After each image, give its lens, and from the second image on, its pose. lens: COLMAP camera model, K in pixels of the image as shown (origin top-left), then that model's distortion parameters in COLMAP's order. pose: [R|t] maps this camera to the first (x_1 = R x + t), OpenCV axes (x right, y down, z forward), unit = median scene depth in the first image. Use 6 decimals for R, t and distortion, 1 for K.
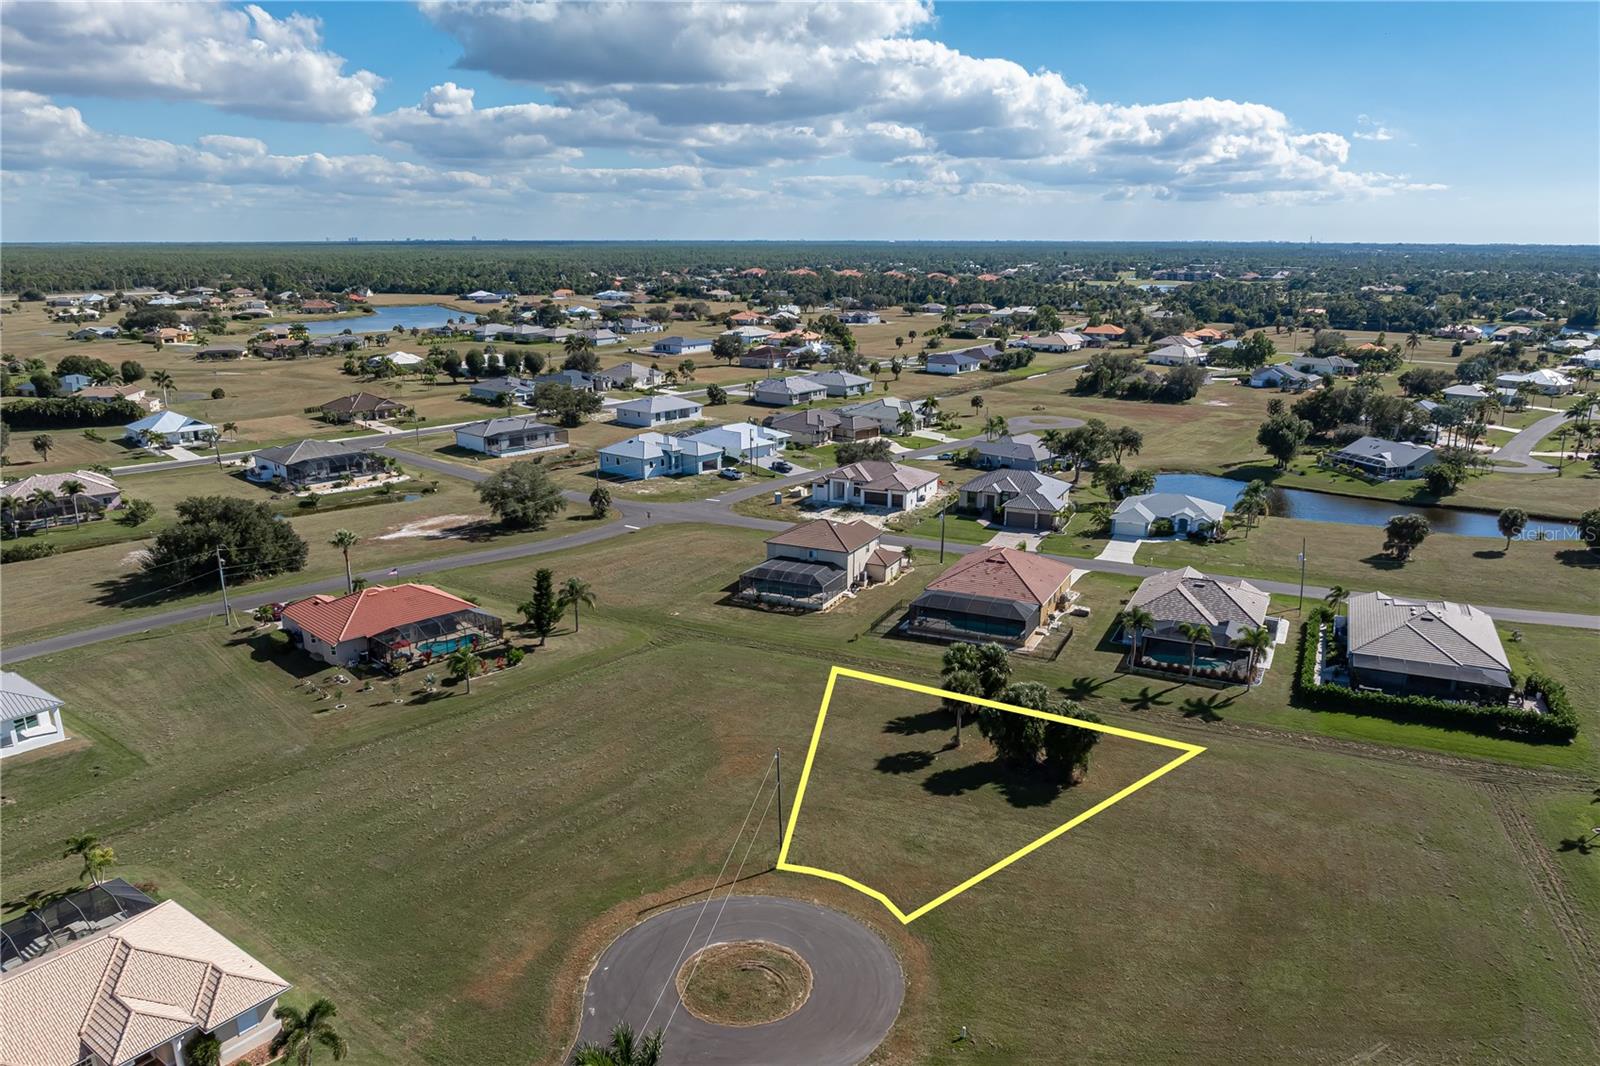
lens RADIAL K [[1135.6, 0, 810.9], [0, 1135.6, 537.1], [0, 0, 1]] dist [-0.026176, 0.012145]
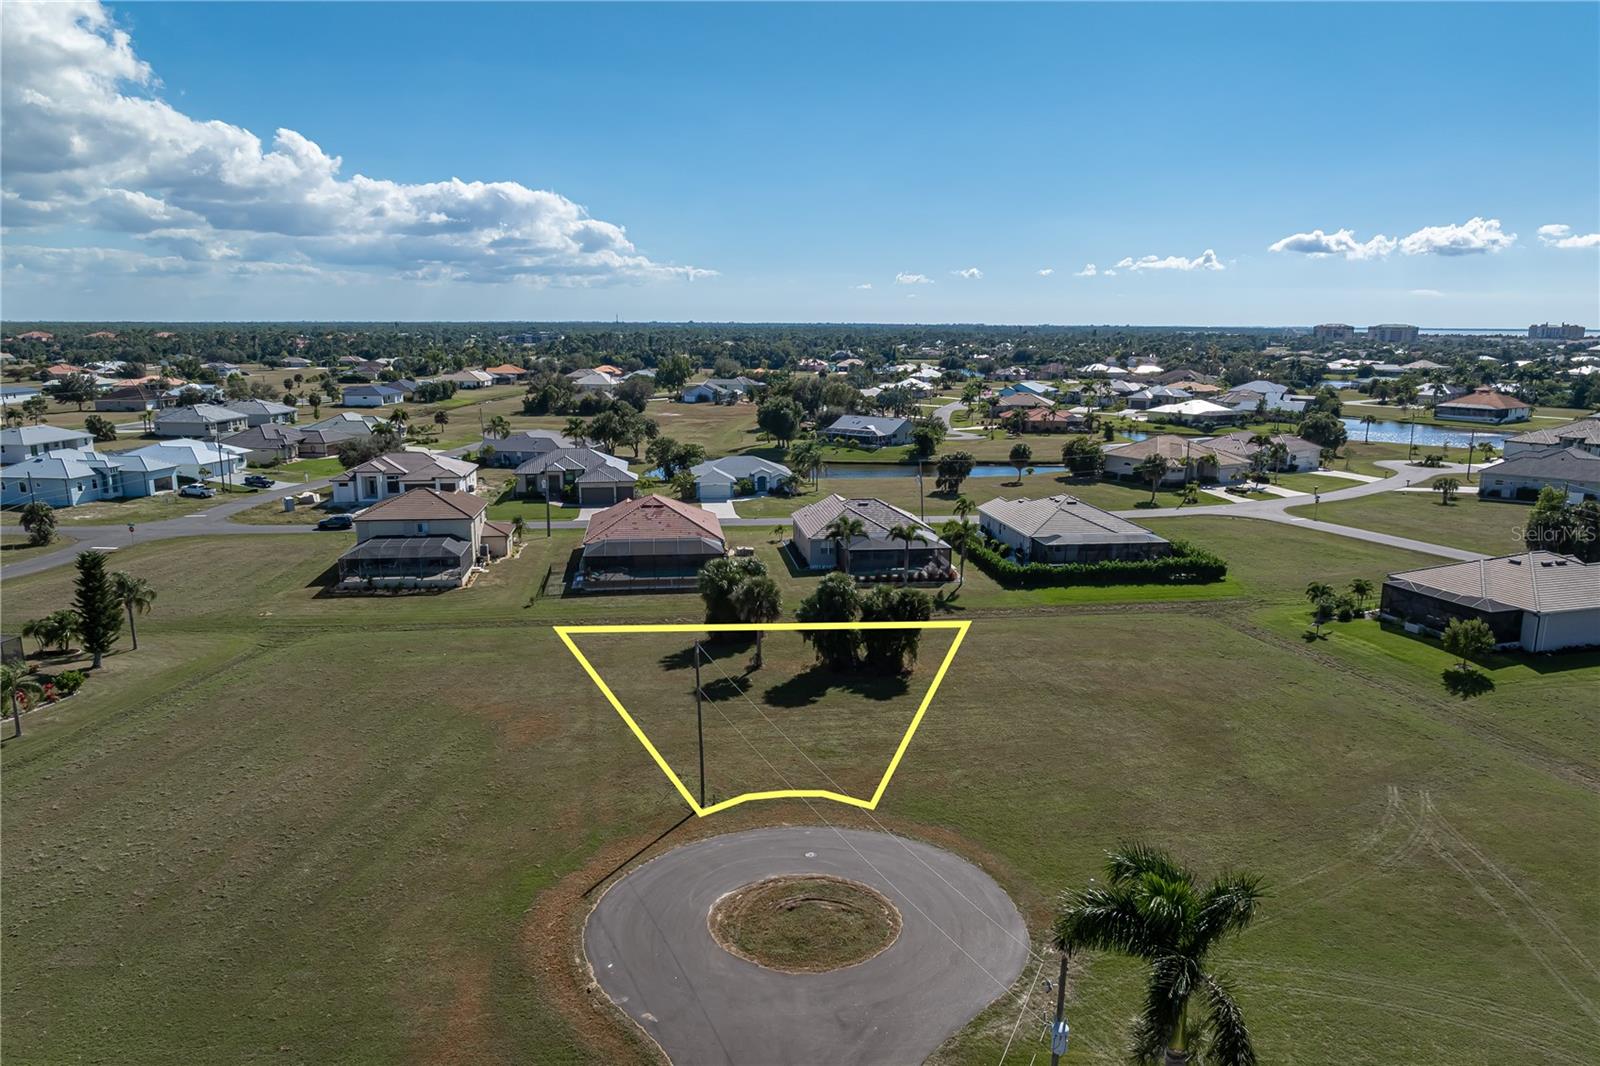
lens RADIAL K [[1125.1, 0, 803.4], [0, 1125.1, 583.9], [0, 0, 1]] dist [-0.019340, 0.001019]
pose [[0.841362, -0.120214, 0.526933, -0.150422], [0.134722, 0.990823, 0.010933, 0.063280], [-0.523412, 0.061791, 0.849836, 0.139330]]
